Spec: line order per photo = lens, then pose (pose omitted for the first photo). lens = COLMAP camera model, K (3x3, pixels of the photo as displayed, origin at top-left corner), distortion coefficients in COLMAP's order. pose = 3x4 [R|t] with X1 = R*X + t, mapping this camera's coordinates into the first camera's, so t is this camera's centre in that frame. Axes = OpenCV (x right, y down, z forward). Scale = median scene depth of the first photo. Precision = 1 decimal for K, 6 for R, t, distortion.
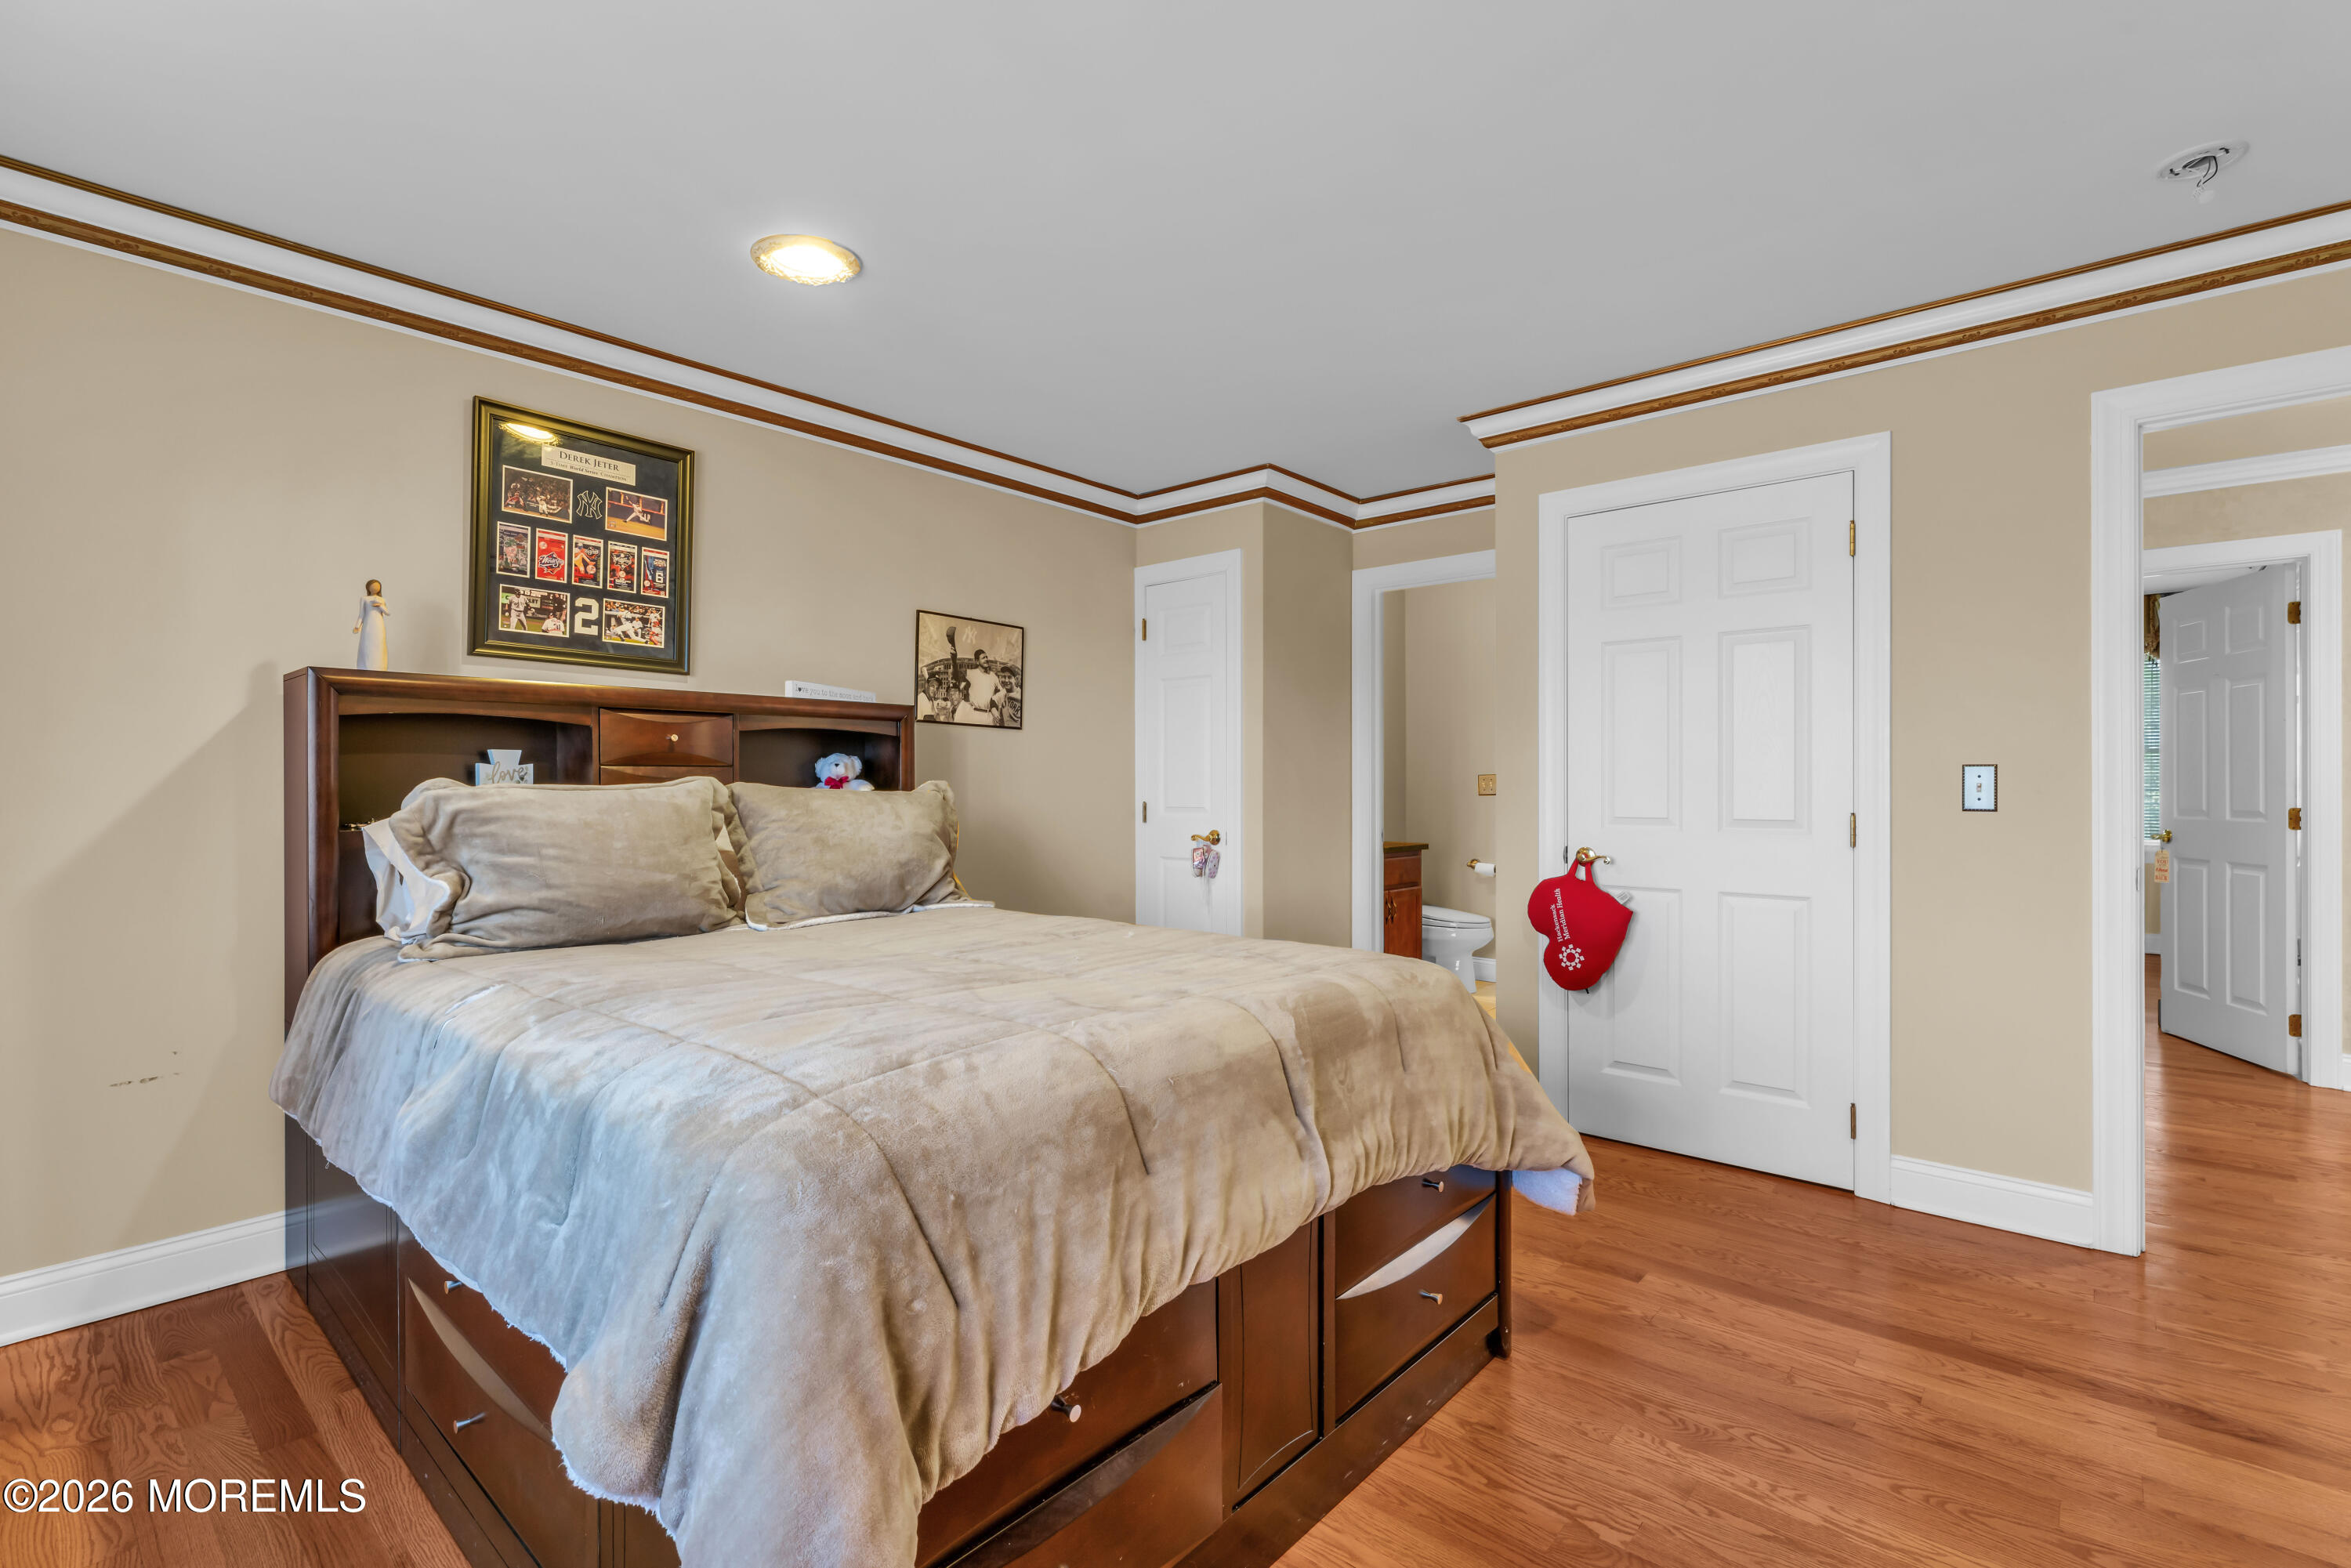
lens RADIAL K [[1081.3, 0, 1165.5], [0, 1081.3, 790.3], [0, 0, 1]] dist [-0.000496, 0.000391]
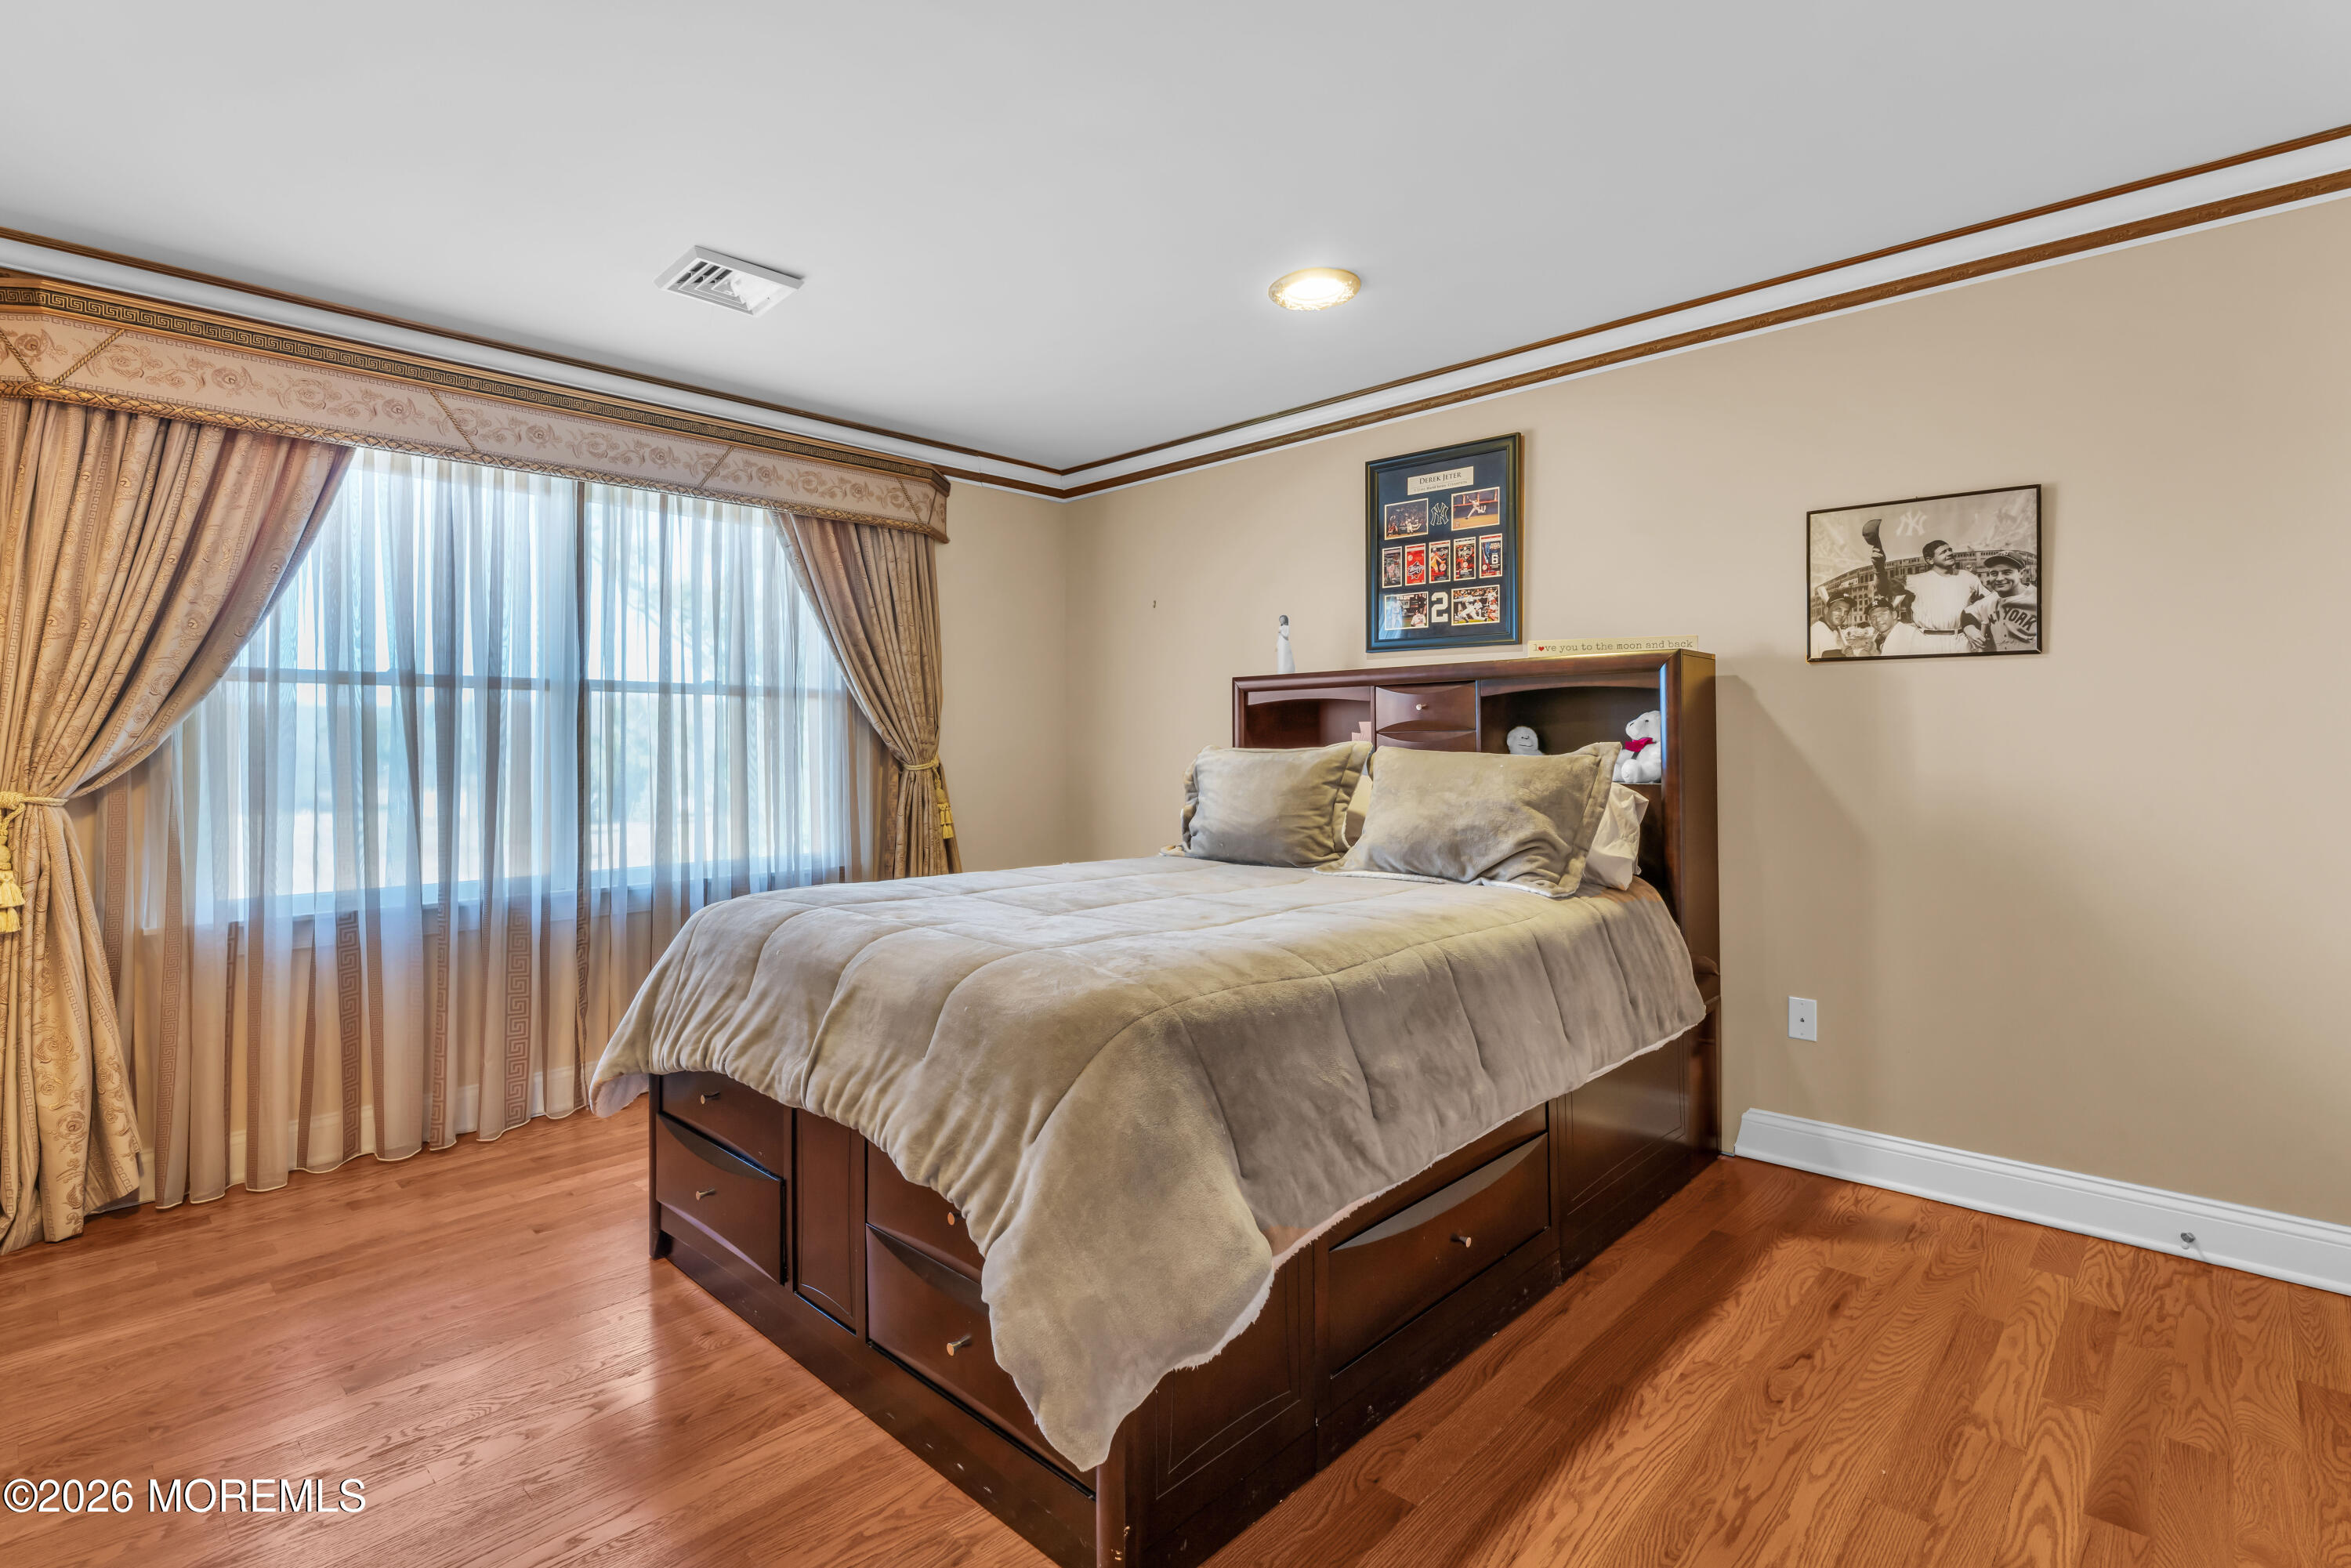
lens RADIAL K [[1081.3, 0, 1139.6], [0, 1081.3, 730.3], [0, 0, 1]] dist [-0.000496, 0.000391]
pose [[-0.048682, -0.015936, -0.998687, 0.646384], [-0.000073, 0.999873, -0.015951, -0.004976], [0.998814, -0.000704, -0.048677, 0.692267]]
